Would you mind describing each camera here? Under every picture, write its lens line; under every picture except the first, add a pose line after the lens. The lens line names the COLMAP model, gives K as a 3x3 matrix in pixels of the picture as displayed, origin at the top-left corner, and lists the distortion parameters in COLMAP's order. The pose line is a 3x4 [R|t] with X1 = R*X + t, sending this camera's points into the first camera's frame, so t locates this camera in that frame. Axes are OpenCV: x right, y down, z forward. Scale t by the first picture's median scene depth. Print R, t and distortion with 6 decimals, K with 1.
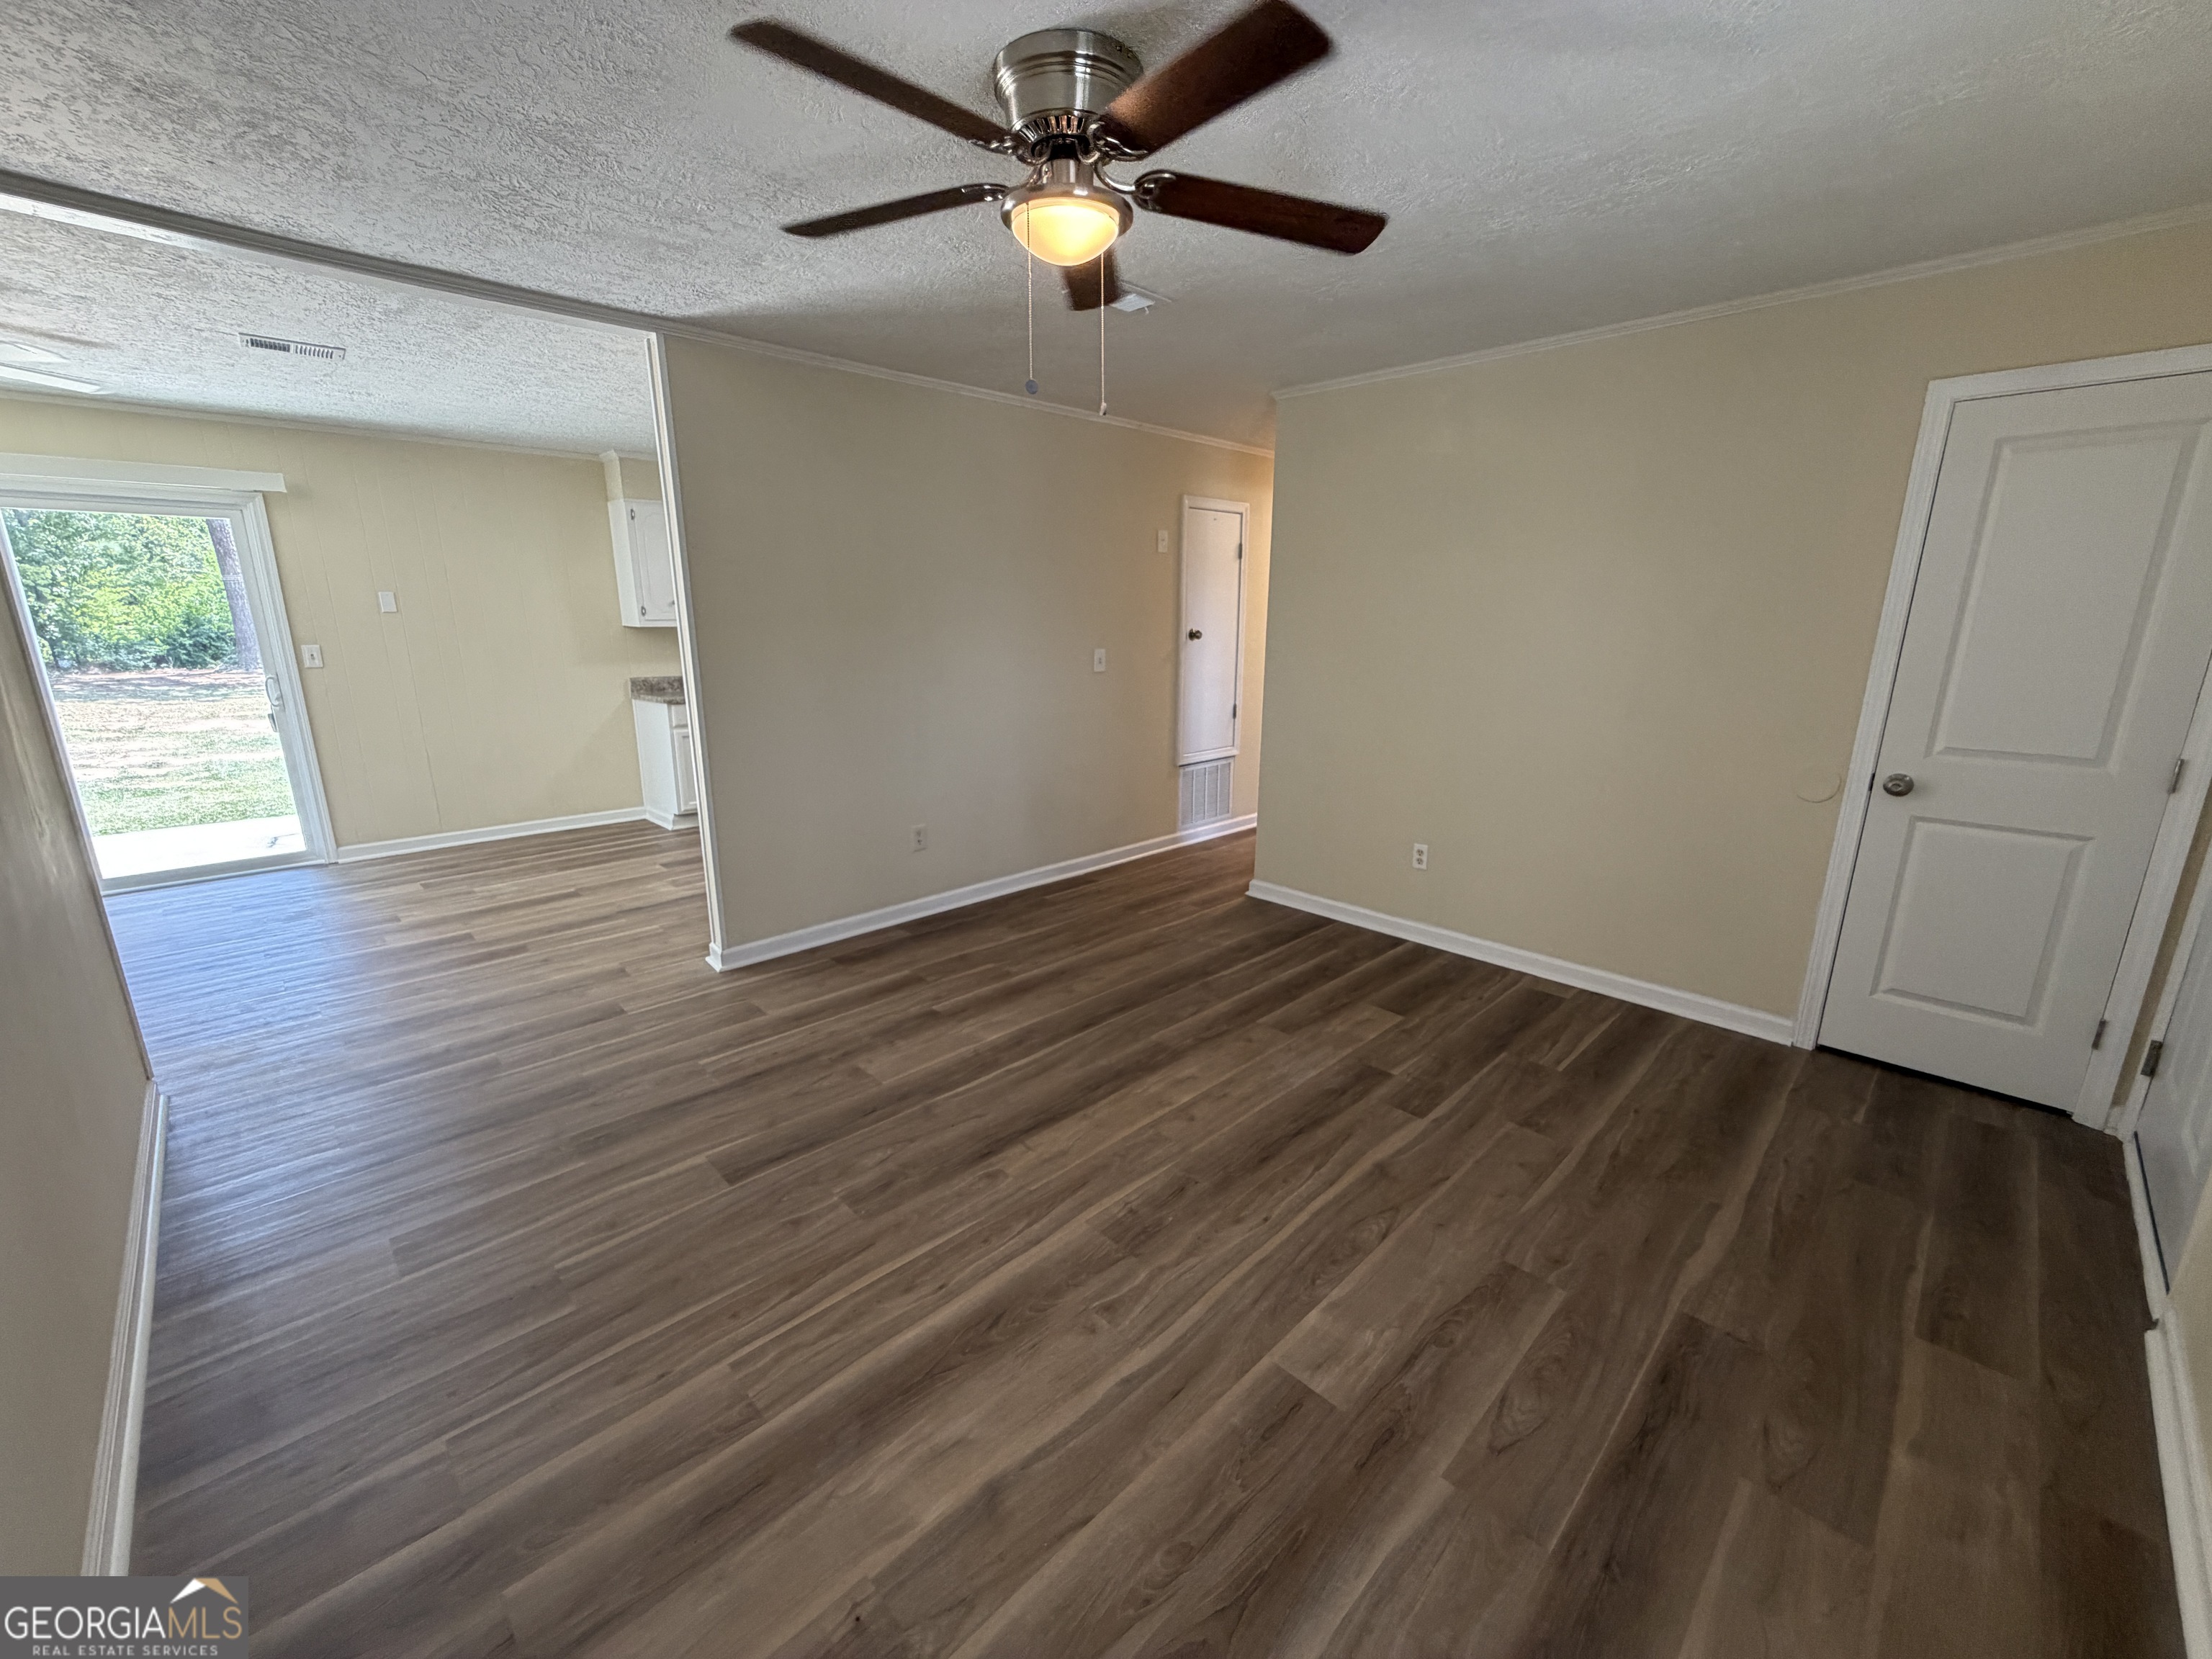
lens RADIAL K [[882.3, 0, 1099.0], [0, 882.3, 831.7], [0, 0, 1]] dist [0.001726, -0.001229]
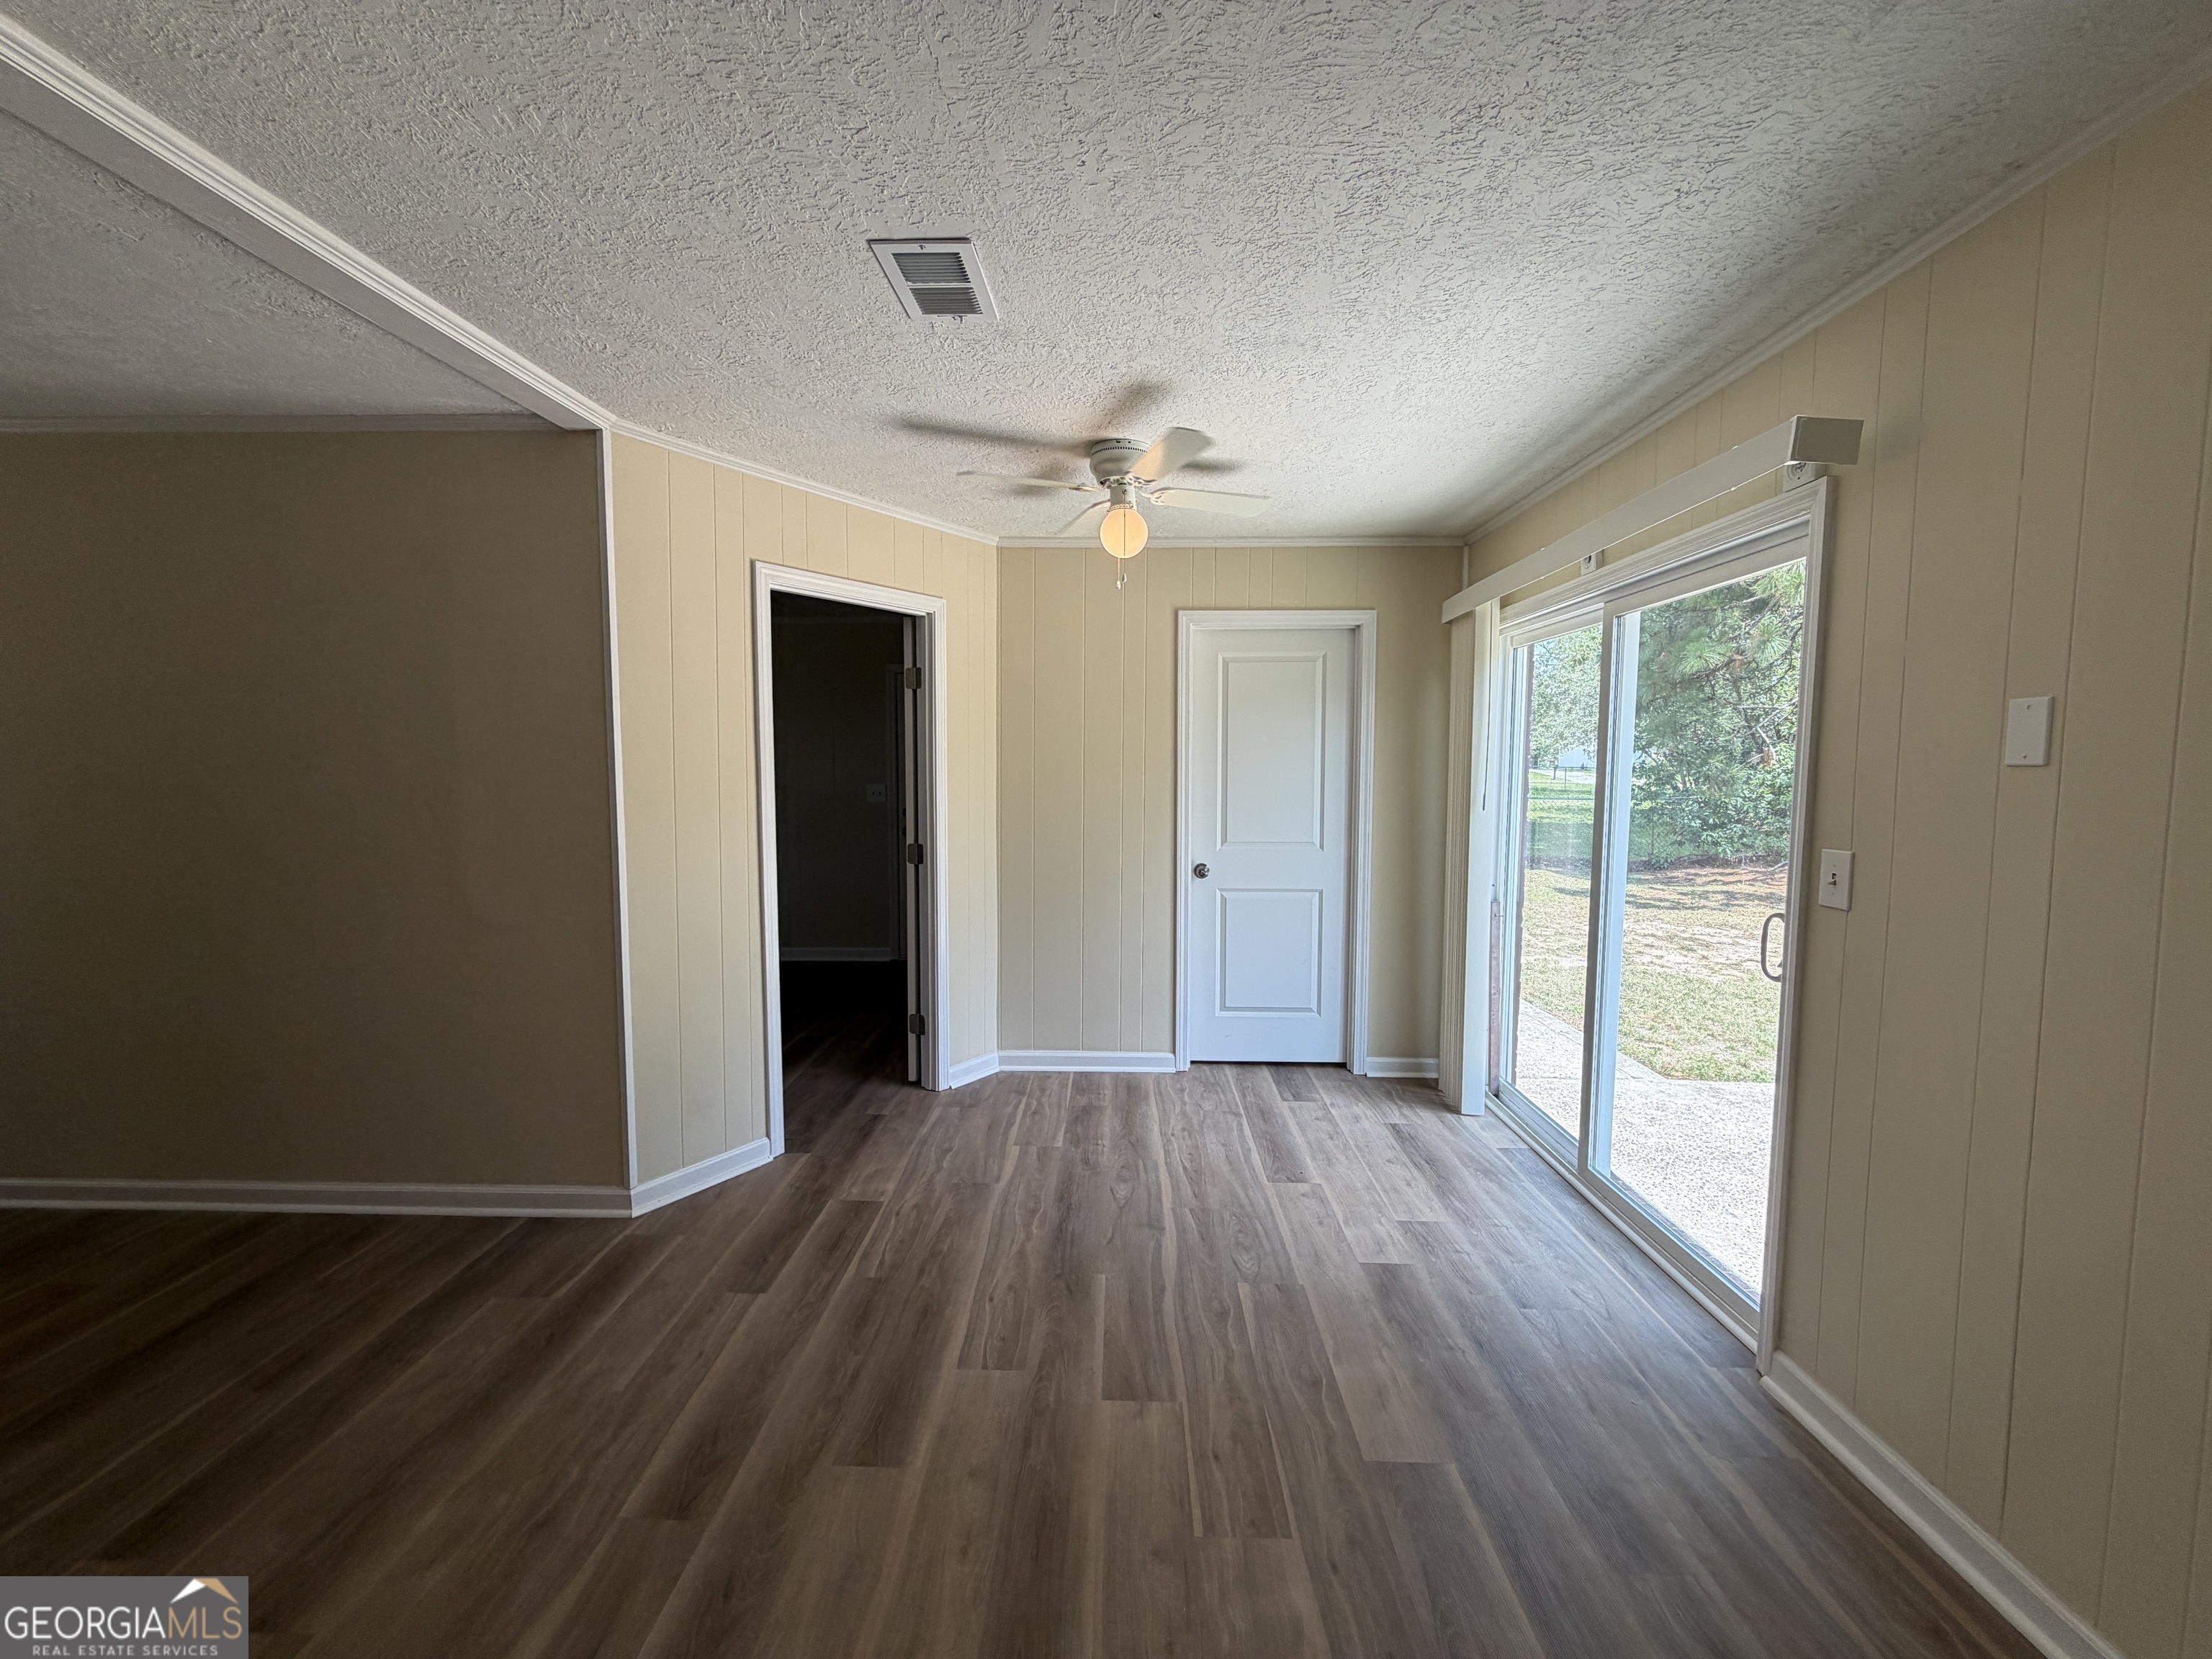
lens RADIAL K [[882.3, 0, 1093.8], [0, 882.3, 833.0], [0, 0, 1]] dist [0.001726, -0.001229]
pose [[-0.721049, 0.047084, -0.691282, -0.757864], [-0.173274, 0.953735, 0.245694, -0.479835], [0.670868, 0.296939, -0.679532, 1.953561]]
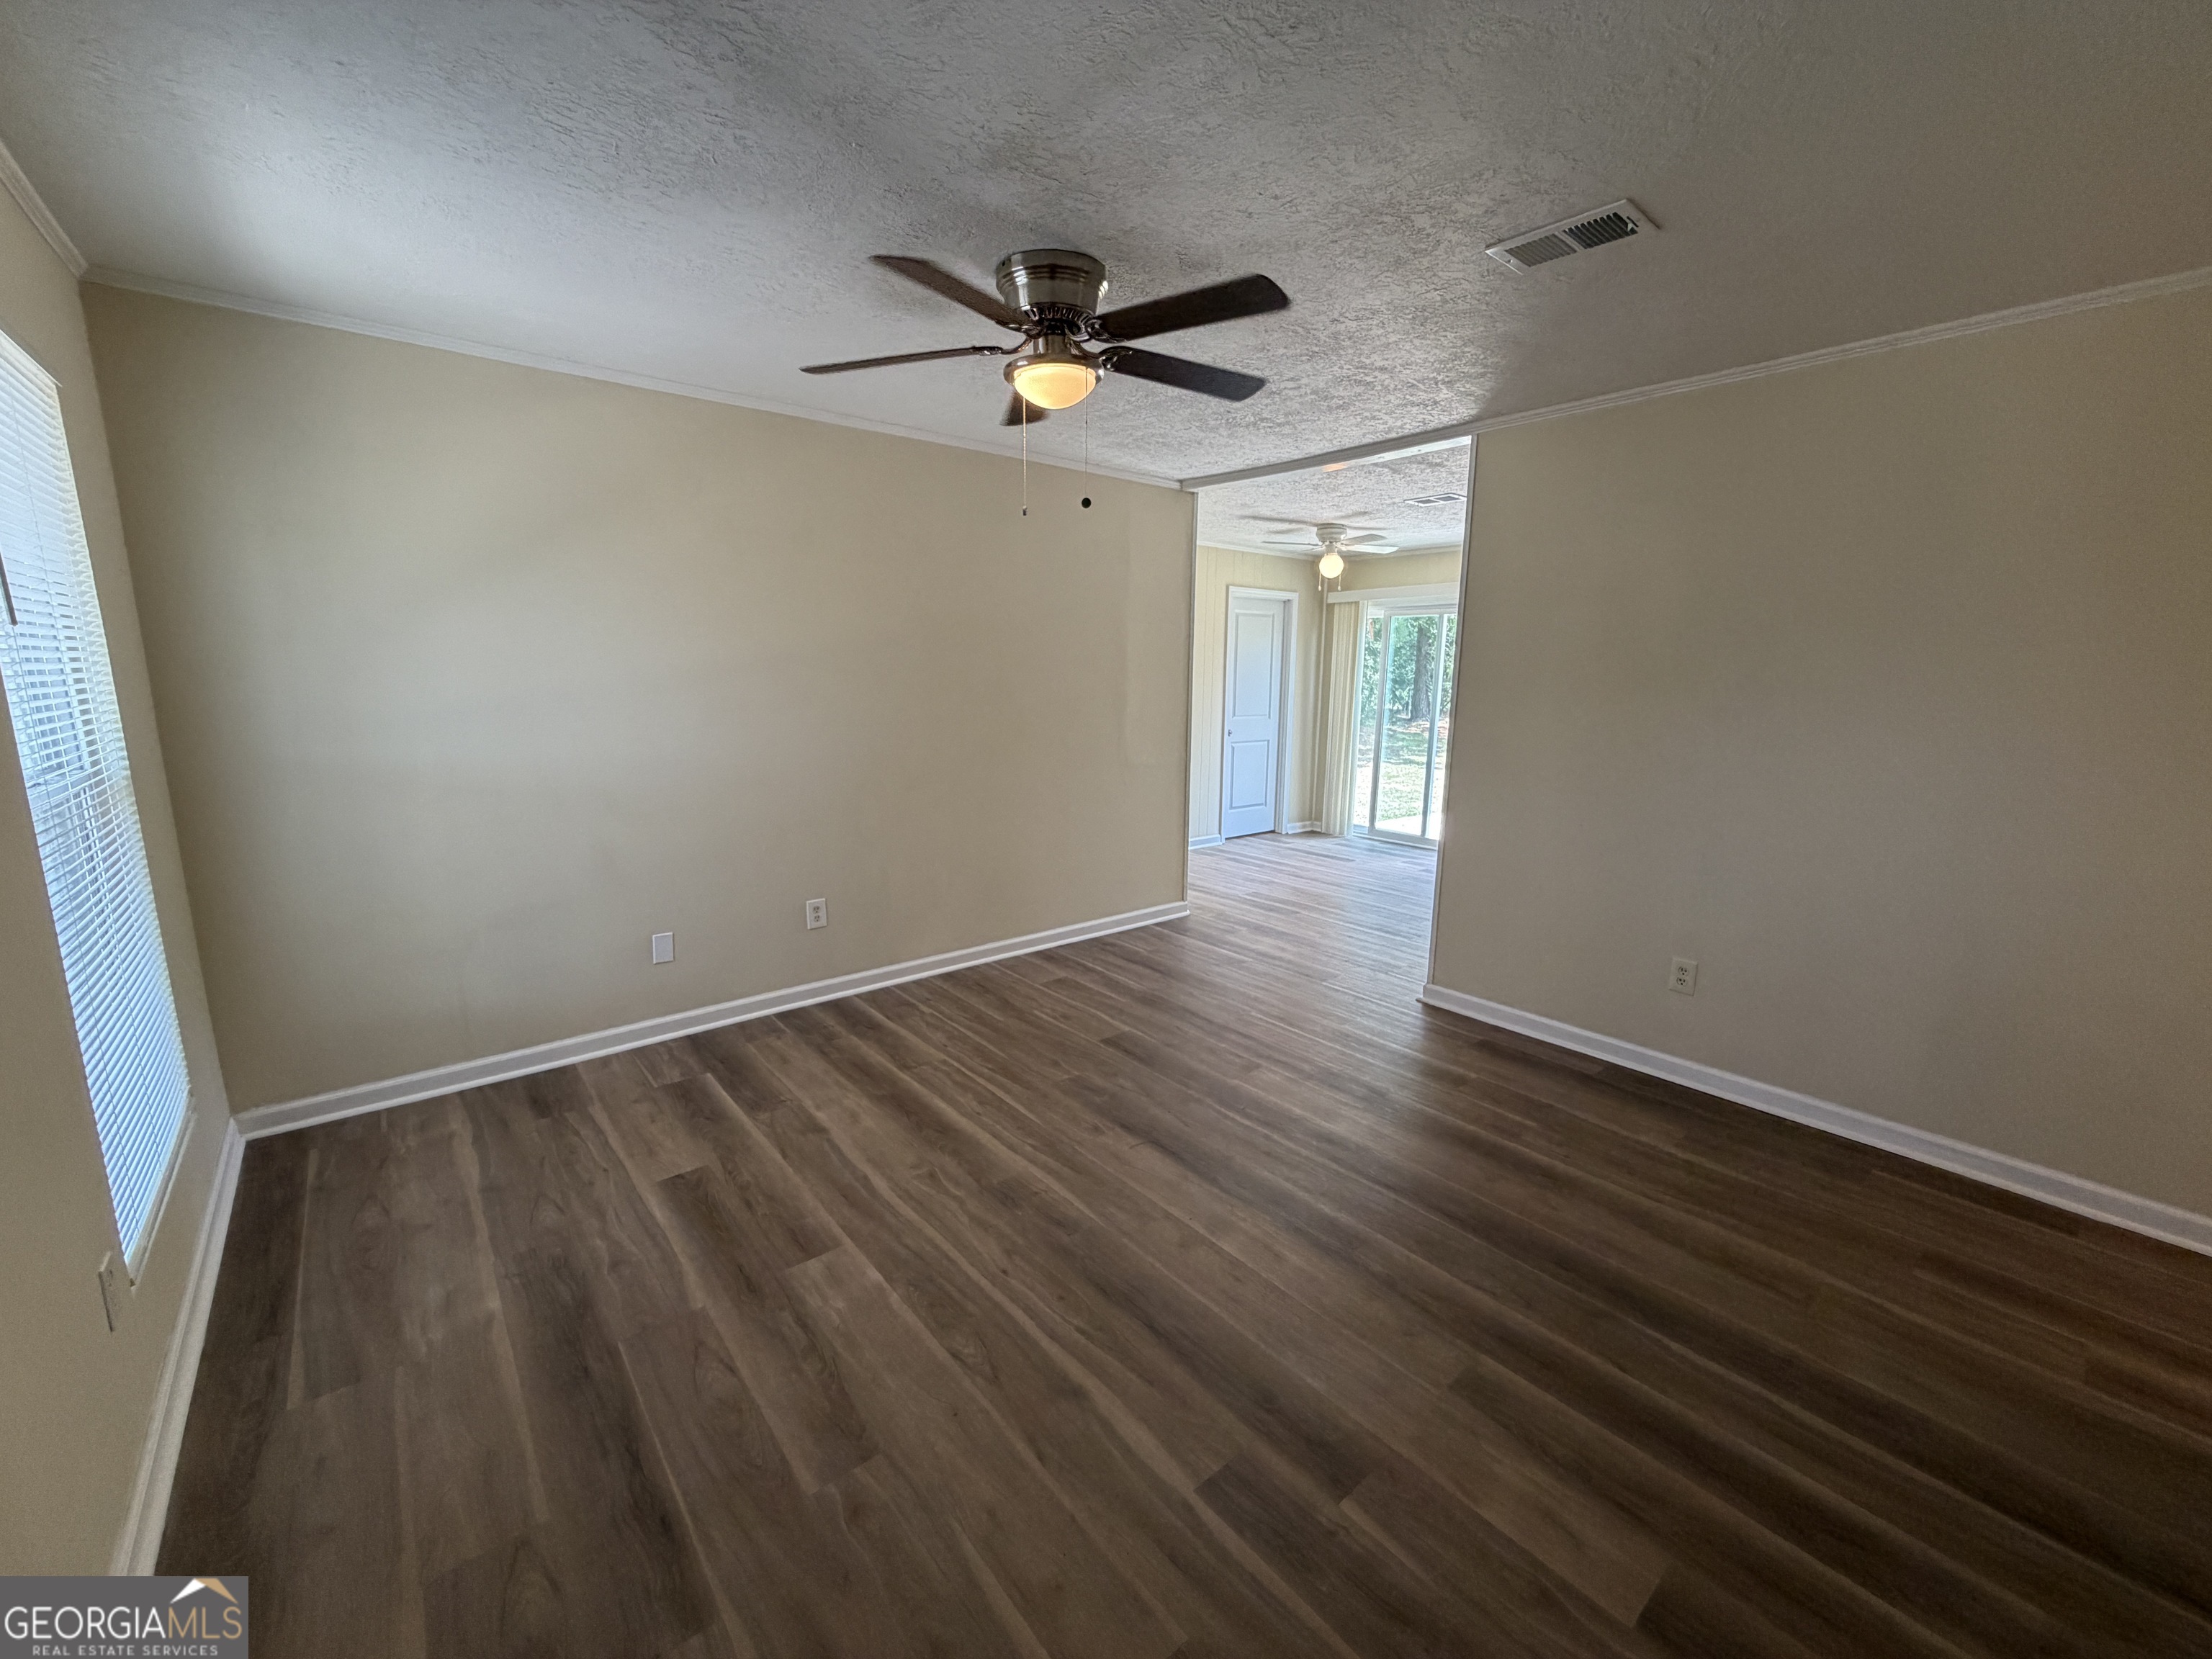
lens RADIAL K [[882.3, 0, 1098.7], [0, 882.3, 829.1], [0, 0, 1]] dist [0.001726, -0.001229]
pose [[-0.079124, 0.175444, -0.981305, 0.882435], [-0.253209, 0.948569, 0.190007, -0.206207], [0.964171, 0.263509, -0.030630, 0.825888]]
